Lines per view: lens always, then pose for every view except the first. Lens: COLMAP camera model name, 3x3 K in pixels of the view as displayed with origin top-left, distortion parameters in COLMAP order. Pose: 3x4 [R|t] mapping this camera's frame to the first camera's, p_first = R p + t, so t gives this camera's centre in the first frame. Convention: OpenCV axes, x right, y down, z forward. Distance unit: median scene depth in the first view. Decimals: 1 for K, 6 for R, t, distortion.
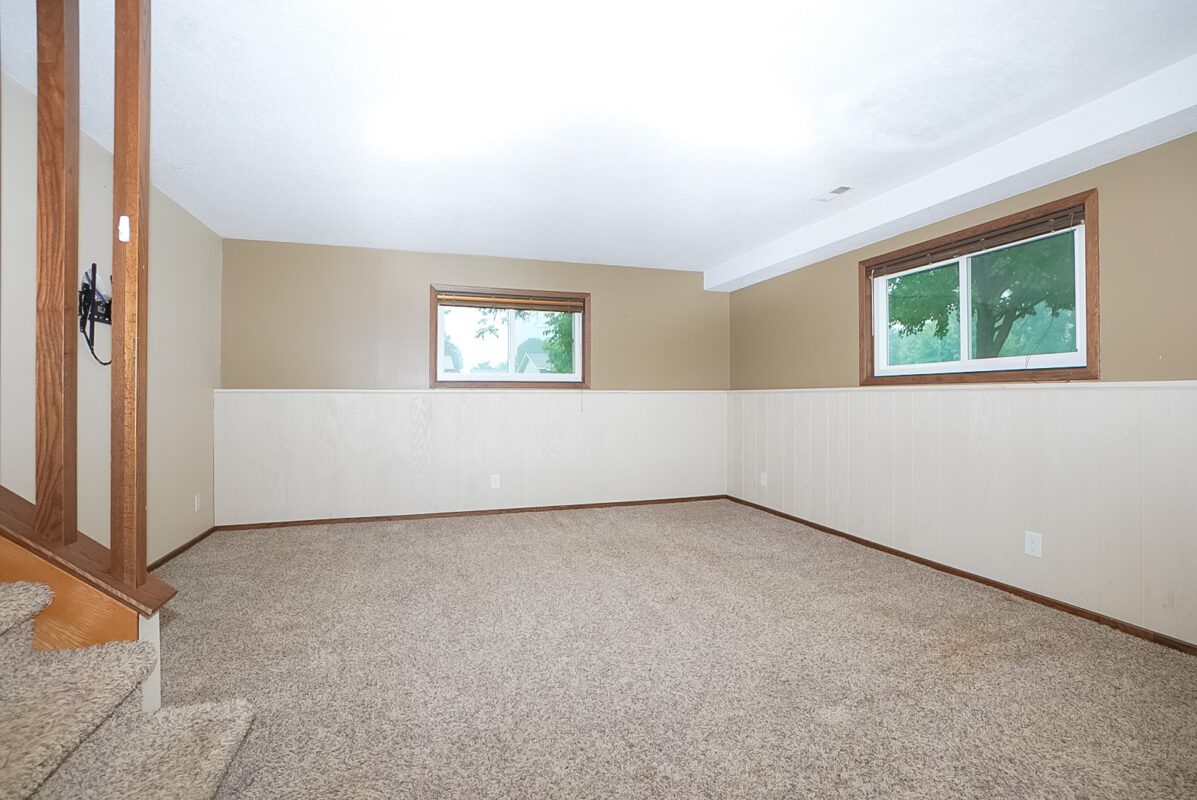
lens RADIAL K [[528.2, 0, 593.3], [0, 528.2, 392.4], [0, 0, 1]] dist [-0.066484, 0.024529]
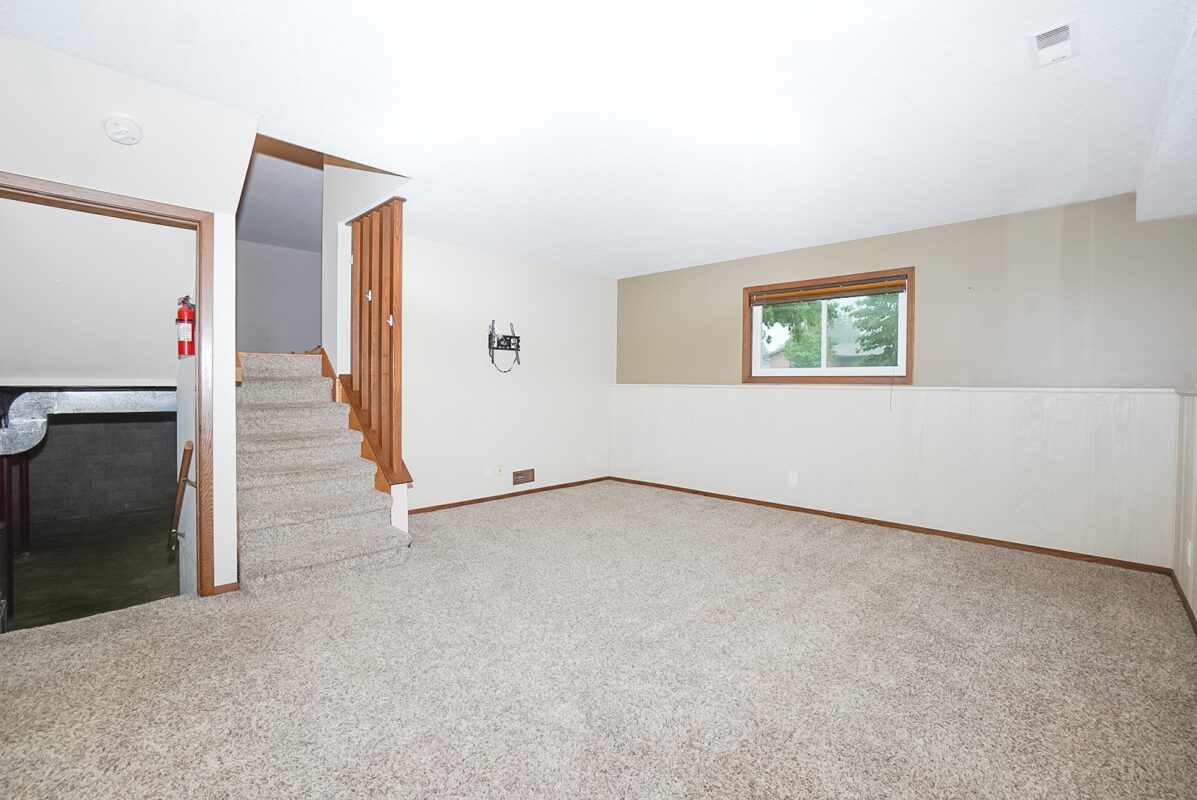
lens RADIAL K [[528.2, 0, 593.3], [0, 528.2, 392.4], [0, 0, 1]] dist [-0.066484, 0.024529]
pose [[0.481639, 0.023434, -0.876056, 0.542592], [-0.004109, 0.999692, 0.024482, -0.014485], [0.876360, -0.008192, 0.481587, 0.218434]]
